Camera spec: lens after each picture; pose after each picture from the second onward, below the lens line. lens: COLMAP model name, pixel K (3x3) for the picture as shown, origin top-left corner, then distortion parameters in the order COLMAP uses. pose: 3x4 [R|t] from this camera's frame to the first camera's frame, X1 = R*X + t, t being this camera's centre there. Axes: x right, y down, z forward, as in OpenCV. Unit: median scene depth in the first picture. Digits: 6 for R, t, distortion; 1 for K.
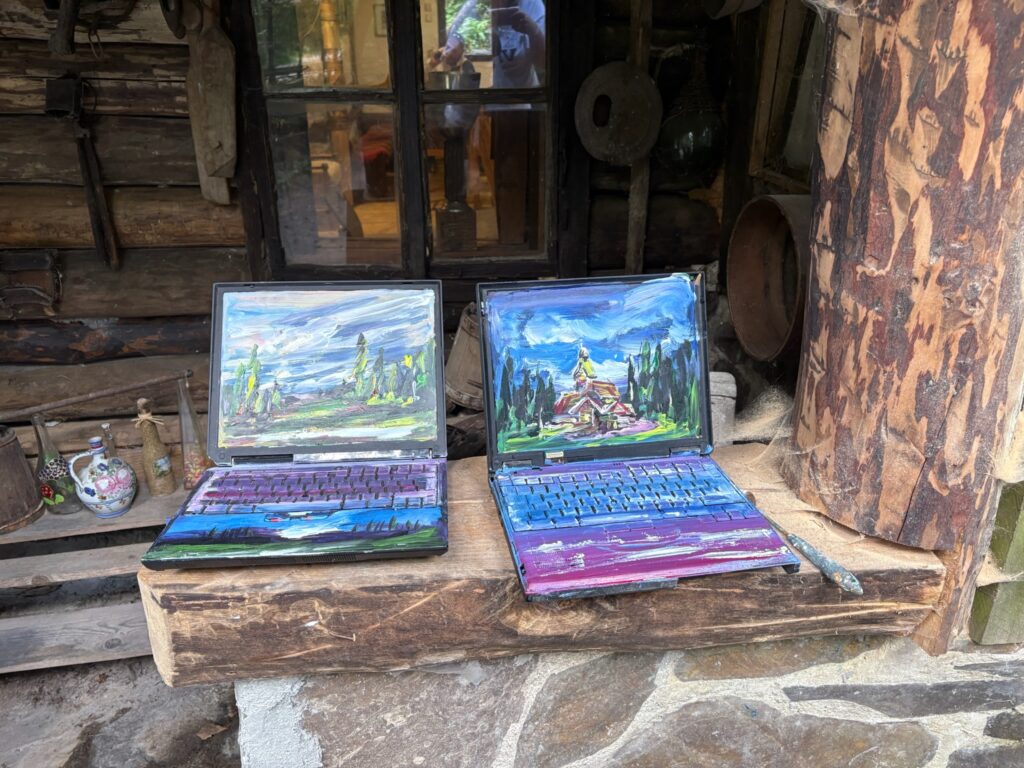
lens RADIAL K [[790.8, 0, 512.0], [0, 790.8, 384.0], [0, 0, 1]] dist [0.014035, 0.005651]
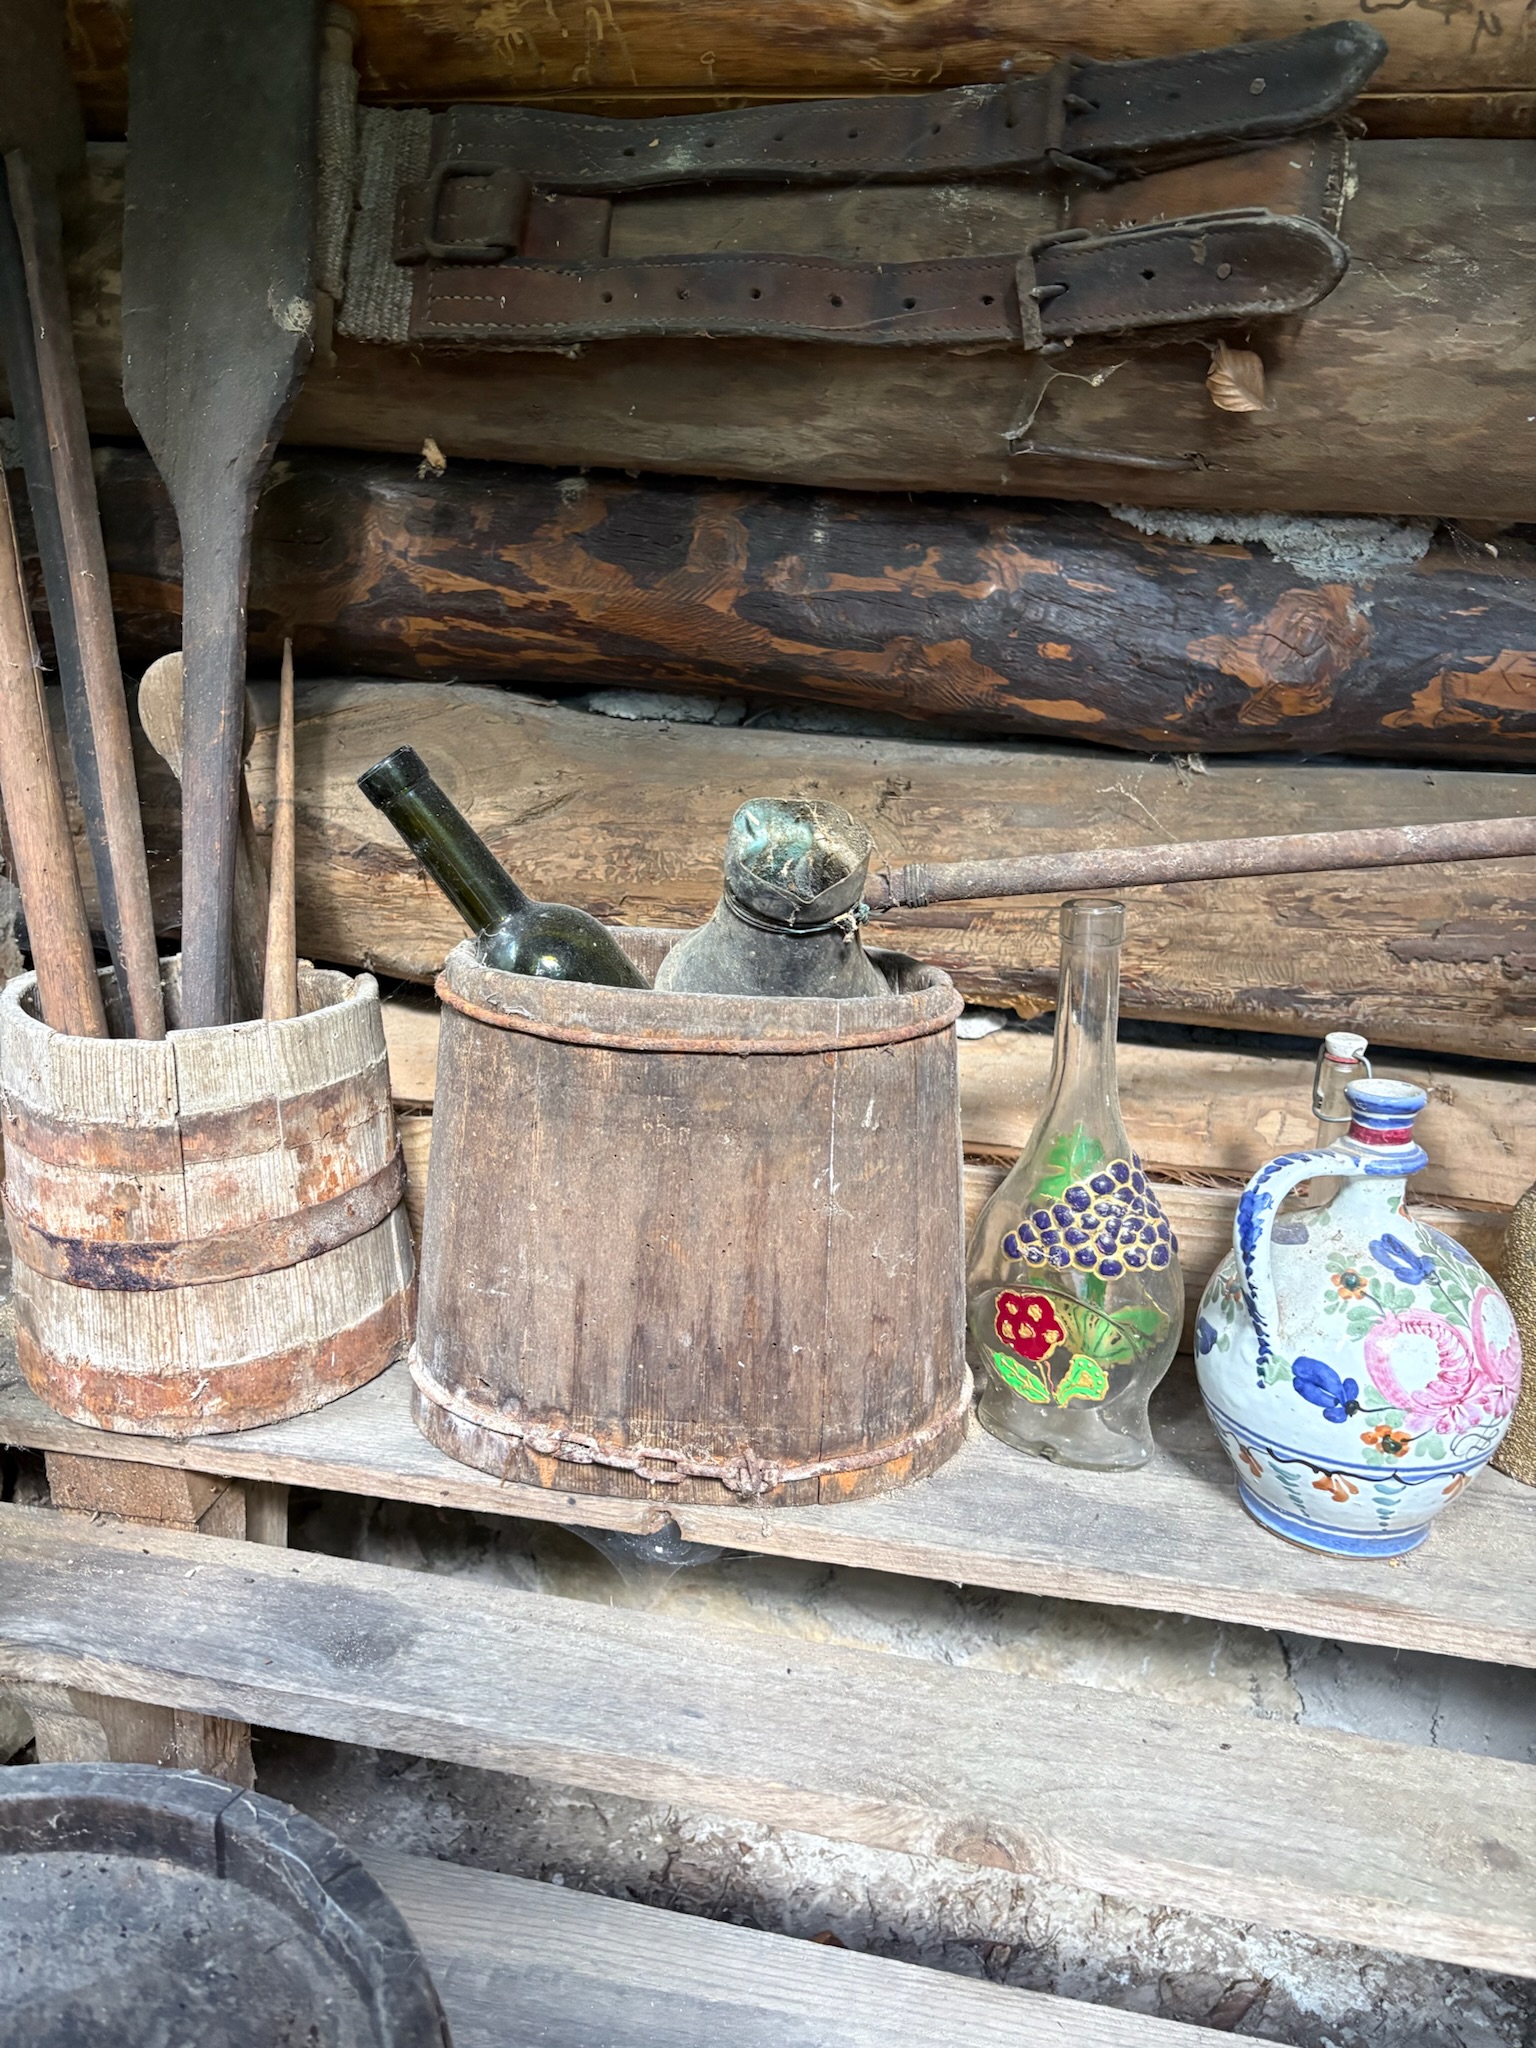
lens RADIAL K [[1581.6, 0, 768.0], [0, 1581.6, 1024.0], [0, 0, 1]] dist [0.014035, 0.005651]
pose [[0.909353, 0.141441, -0.391242, -0.510413], [-0.183172, 0.980494, -0.071274, 0.103878], [0.373530, 0.136477, 0.917524, 0.628399]]
